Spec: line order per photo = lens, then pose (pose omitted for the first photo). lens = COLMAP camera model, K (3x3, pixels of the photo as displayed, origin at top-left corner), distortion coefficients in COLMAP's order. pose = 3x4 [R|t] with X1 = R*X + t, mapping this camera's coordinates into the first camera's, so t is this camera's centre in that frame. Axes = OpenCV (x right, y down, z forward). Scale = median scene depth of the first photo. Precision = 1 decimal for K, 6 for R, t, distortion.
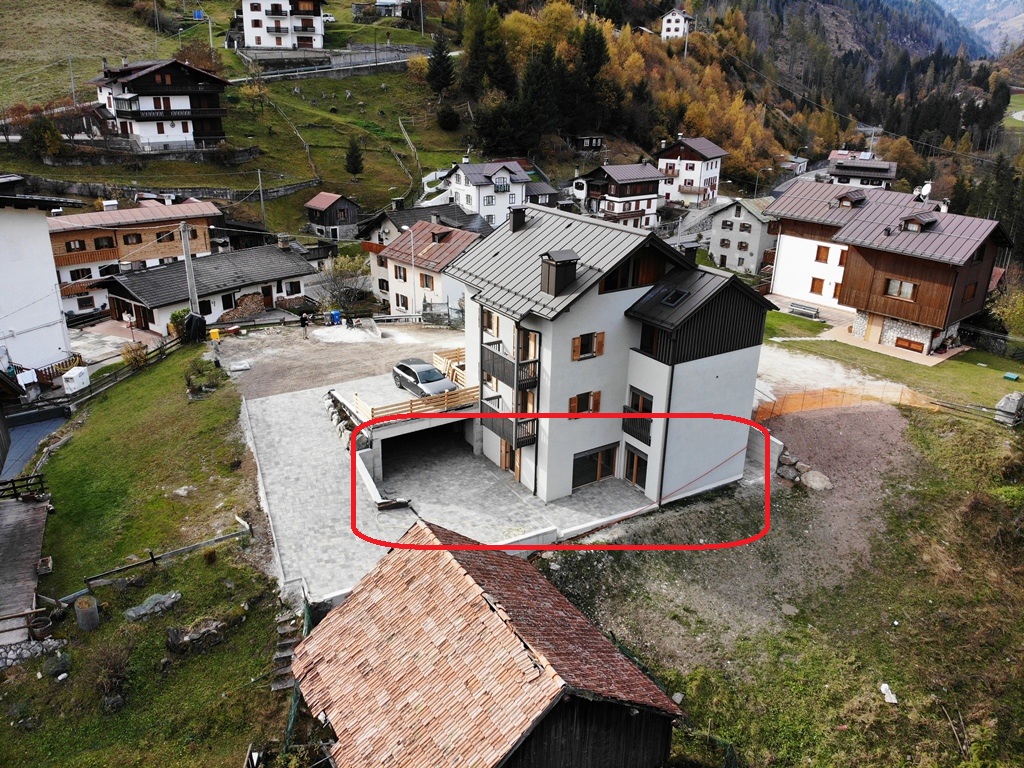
lens RADIAL K [[728.1, 0, 499.9], [0, 728.1, 385.4], [0, 0, 1]] dist [0.128143, -0.270710]
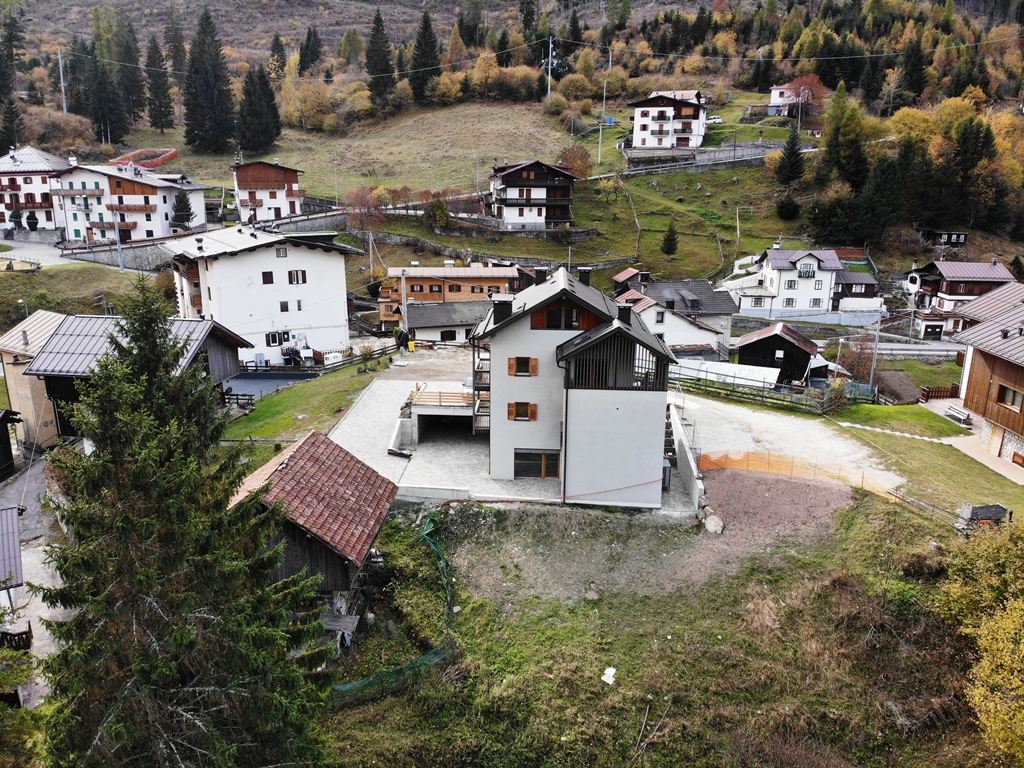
lens RADIAL K [[728.1, 0, 499.9], [0, 728.1, 385.4], [0, 0, 1]] dist [0.128143, -0.270710]
pose [[0.807659, 0.154707, -0.568993, 0.268928], [-0.216826, 0.975280, -0.042599, 0.014853], [0.548337, 0.157778, 0.821238, -0.040881]]
